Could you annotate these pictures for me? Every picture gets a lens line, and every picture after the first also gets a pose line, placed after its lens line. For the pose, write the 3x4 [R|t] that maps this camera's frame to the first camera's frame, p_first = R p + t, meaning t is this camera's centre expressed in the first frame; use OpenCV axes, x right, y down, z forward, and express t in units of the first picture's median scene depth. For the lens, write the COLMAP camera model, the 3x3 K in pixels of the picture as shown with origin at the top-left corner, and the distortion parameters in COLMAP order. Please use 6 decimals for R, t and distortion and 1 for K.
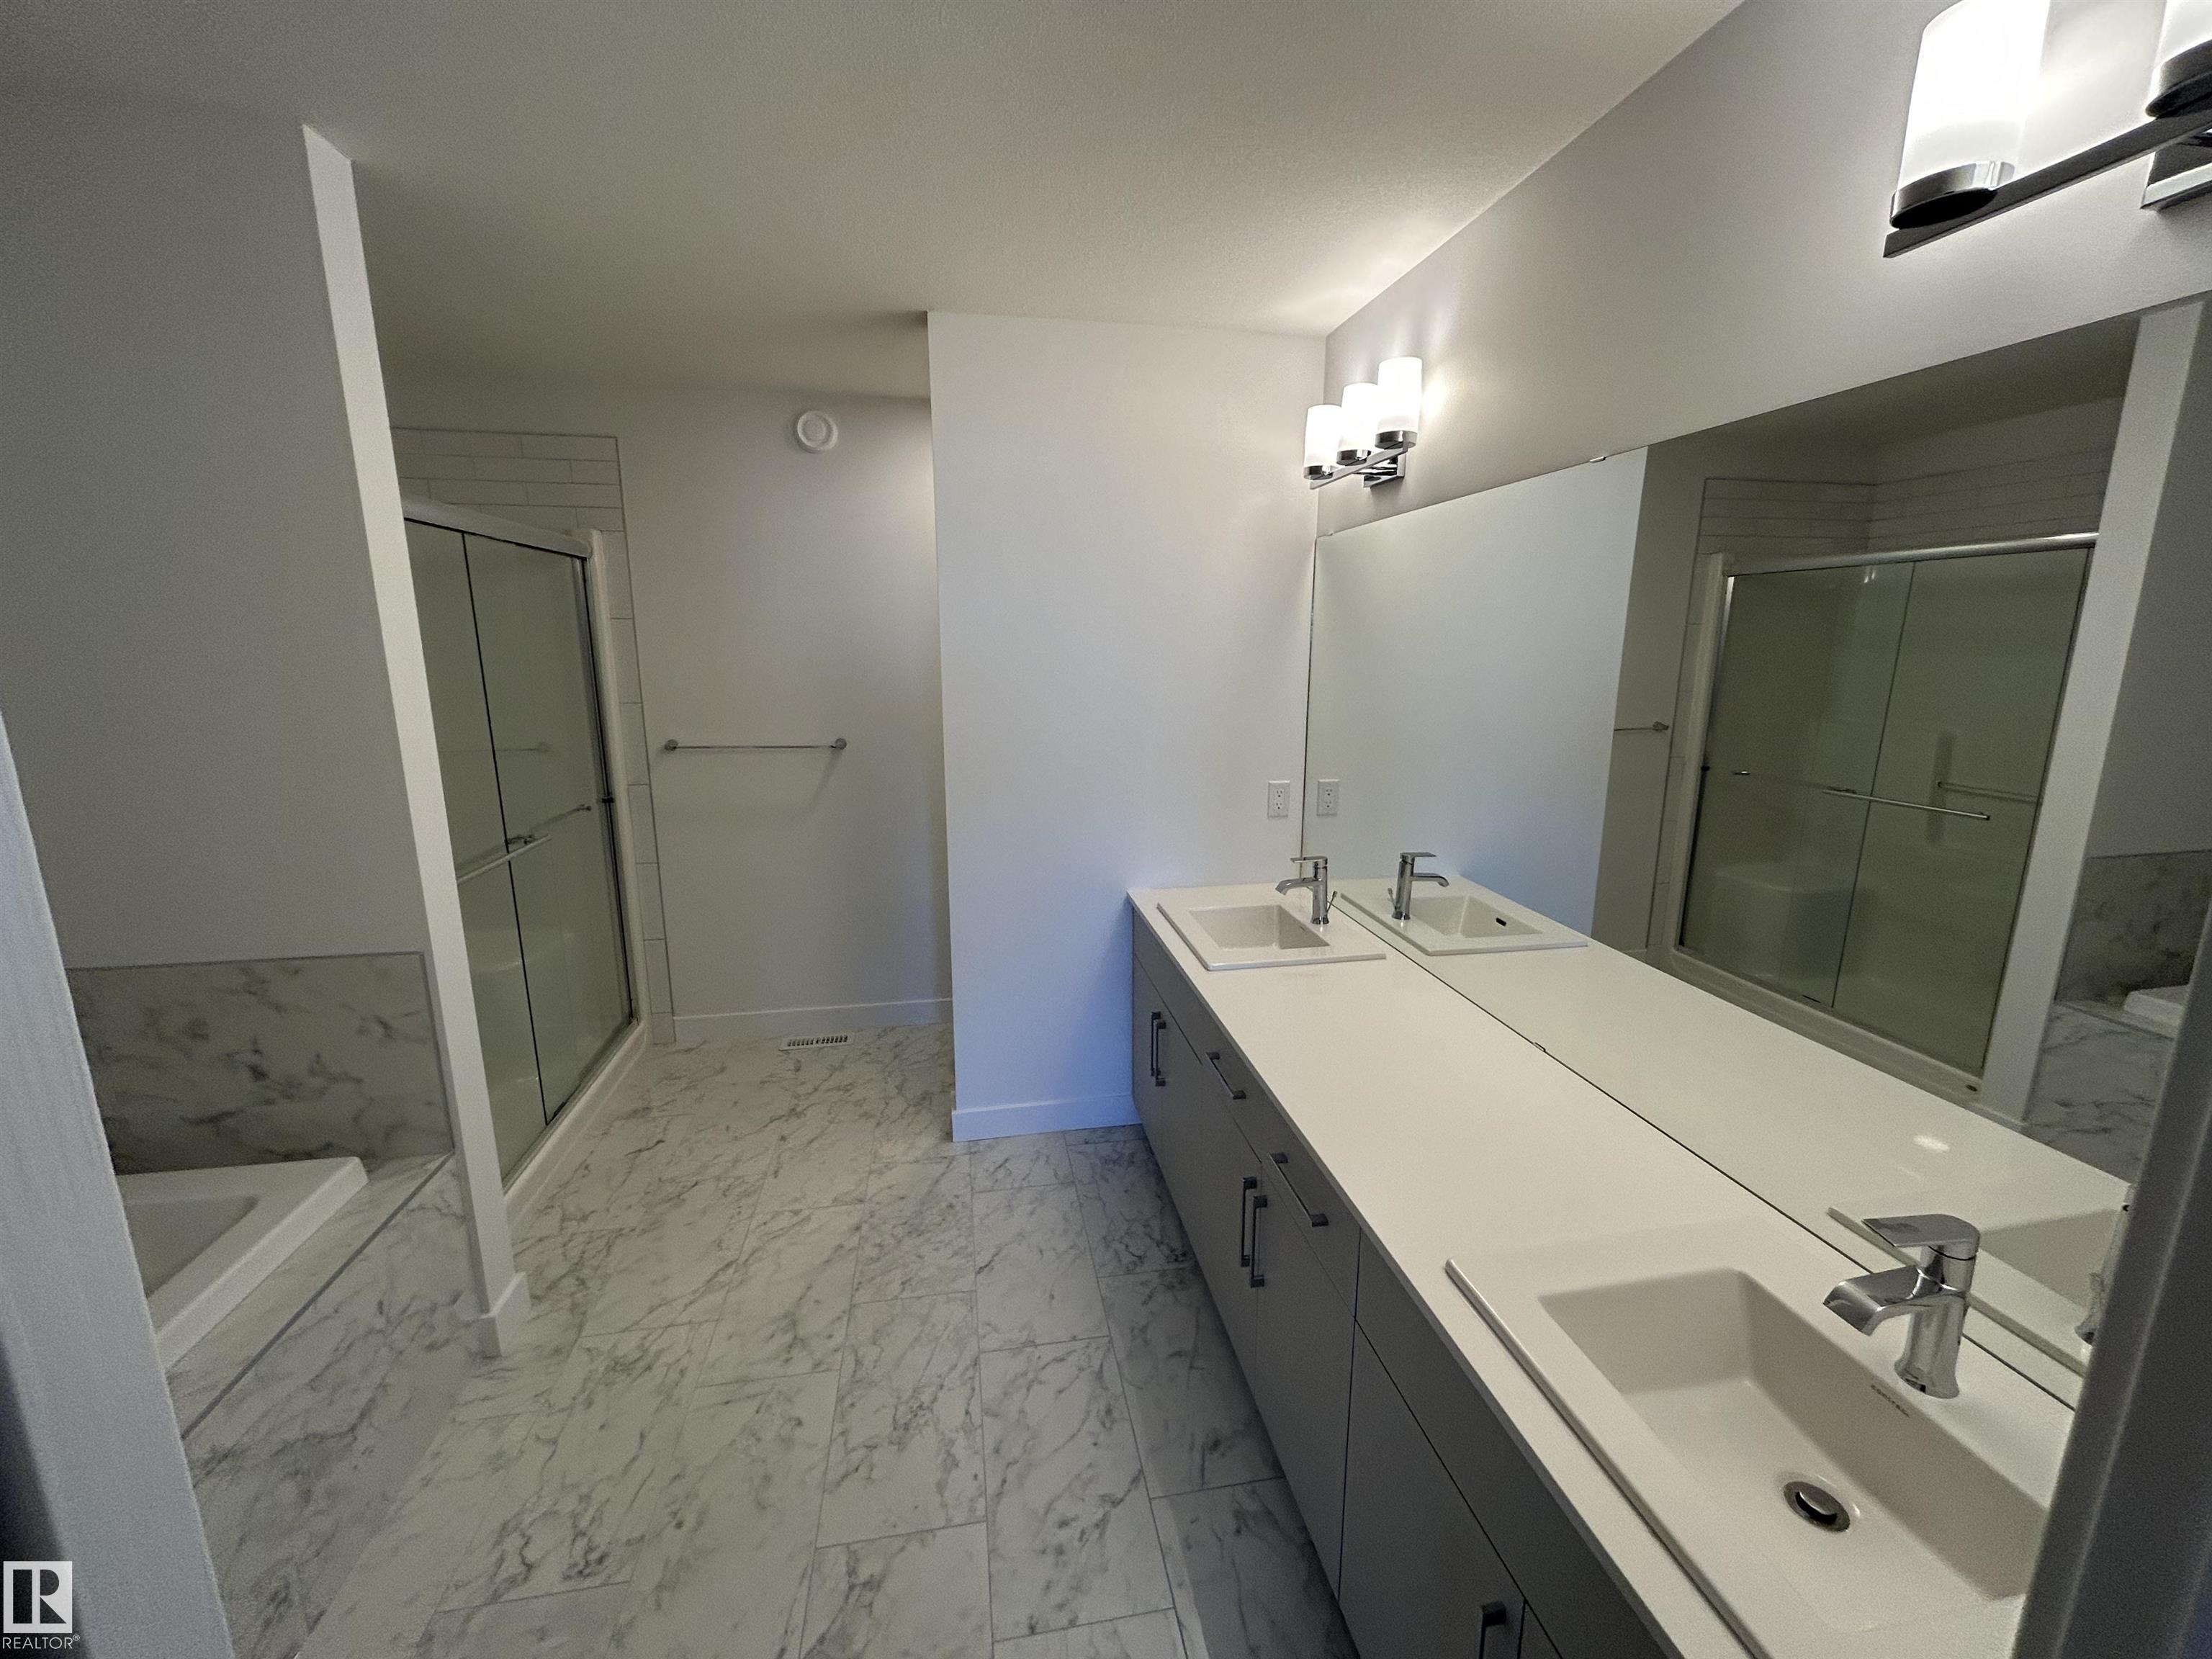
lens RADIAL K [[891.5, 0, 1104.7], [0, 891.5, 826.7], [0, 0, 1]] dist [0.001446, 0.000733]
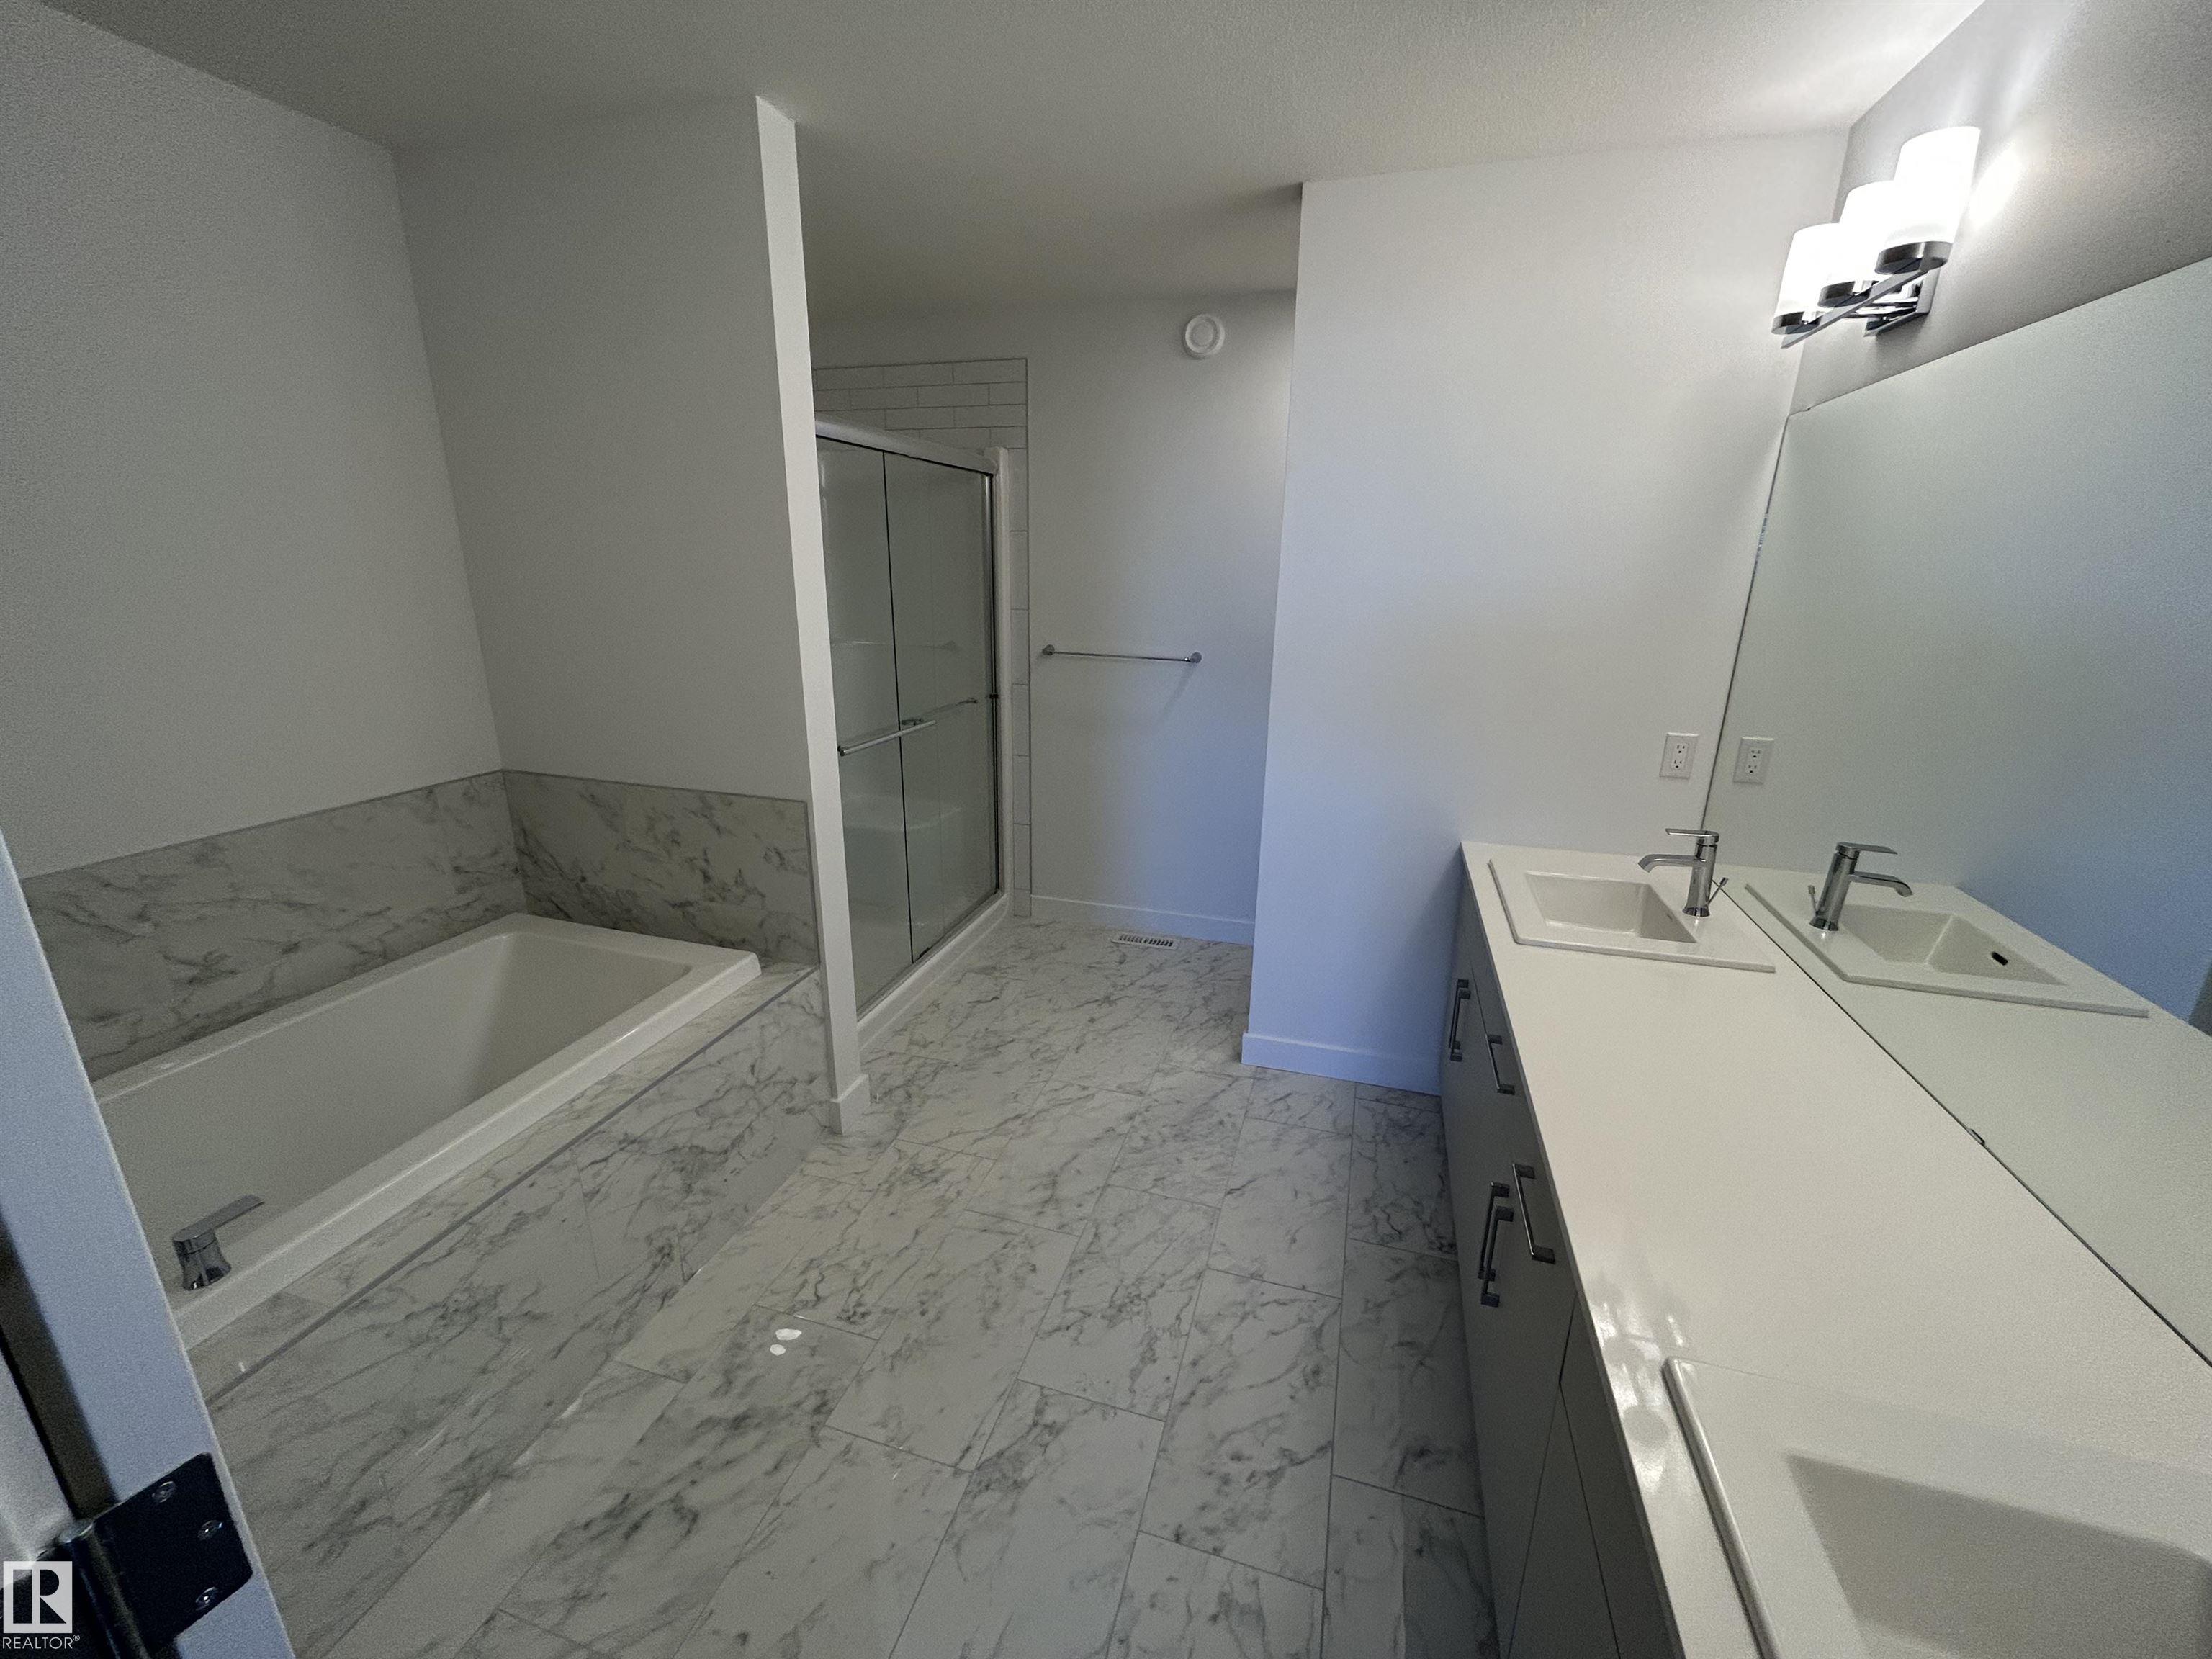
lens RADIAL K [[891.5, 0, 1107.3], [0, 891.5, 824.4], [0, 0, 1]] dist [0.001446, 0.000733]
pose [[0.893676, 0.138080, -0.426938, 0.111230], [-0.104359, 0.989344, 0.101527, 0.002995], [0.436408, -0.046178, 0.898563, 0.062026]]
